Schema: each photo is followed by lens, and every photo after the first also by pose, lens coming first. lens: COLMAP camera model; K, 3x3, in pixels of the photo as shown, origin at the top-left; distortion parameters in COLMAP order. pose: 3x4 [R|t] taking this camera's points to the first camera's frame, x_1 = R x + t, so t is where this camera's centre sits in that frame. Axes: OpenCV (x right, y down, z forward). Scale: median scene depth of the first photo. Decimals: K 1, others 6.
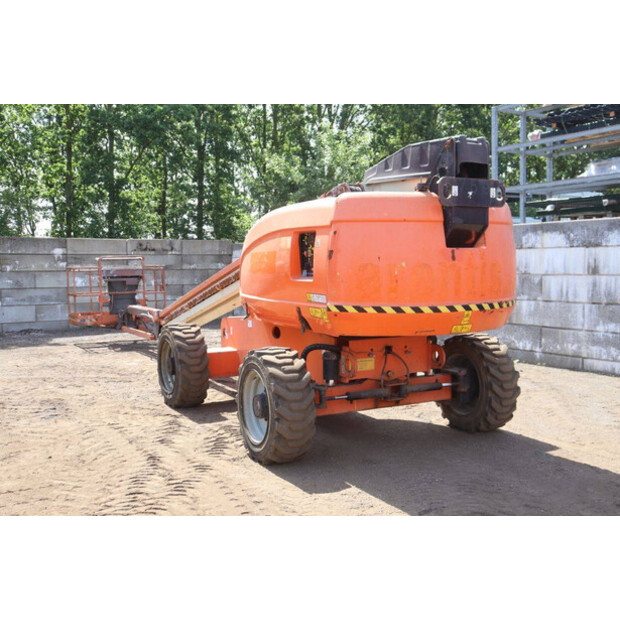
lens RADIAL K [[701.8, 0, 320.3], [0, 701.8, 302.9], [0, 0, 1]] dist [0.008884, 0.000000]
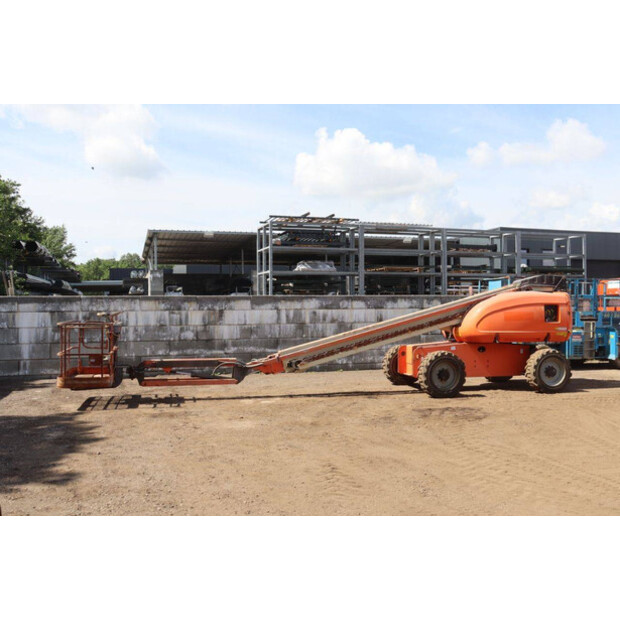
lens RADIAL K [[587.4, 0, 317.6], [0, 587.4, 311.1], [0, 0, 1]] dist [-0.071267, 0.000000]
pose [[0.268063, 0.005646, 0.963385, -2.190183], [0.058428, 0.998047, -0.022106, -0.072527], [-0.961628, 0.062215, 0.267210, 1.153594]]
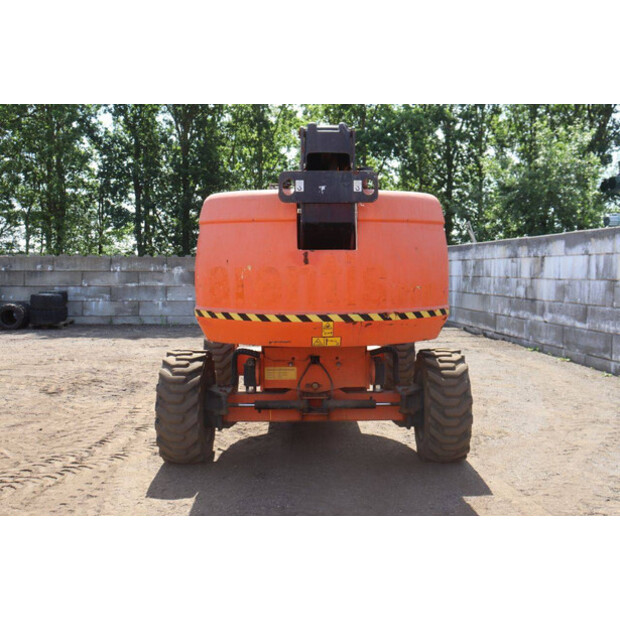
lens RADIAL K [[647.4, 0, 315.4], [0, 647.4, 304.6], [0, 0, 1]] dist [-0.027782, 0.000000]
pose [[0.889020, 0.033741, -0.456624, 0.488315], [-0.032310, 0.999418, 0.010945, -0.015969], [0.456727, 0.005023, 0.889593, 0.235563]]
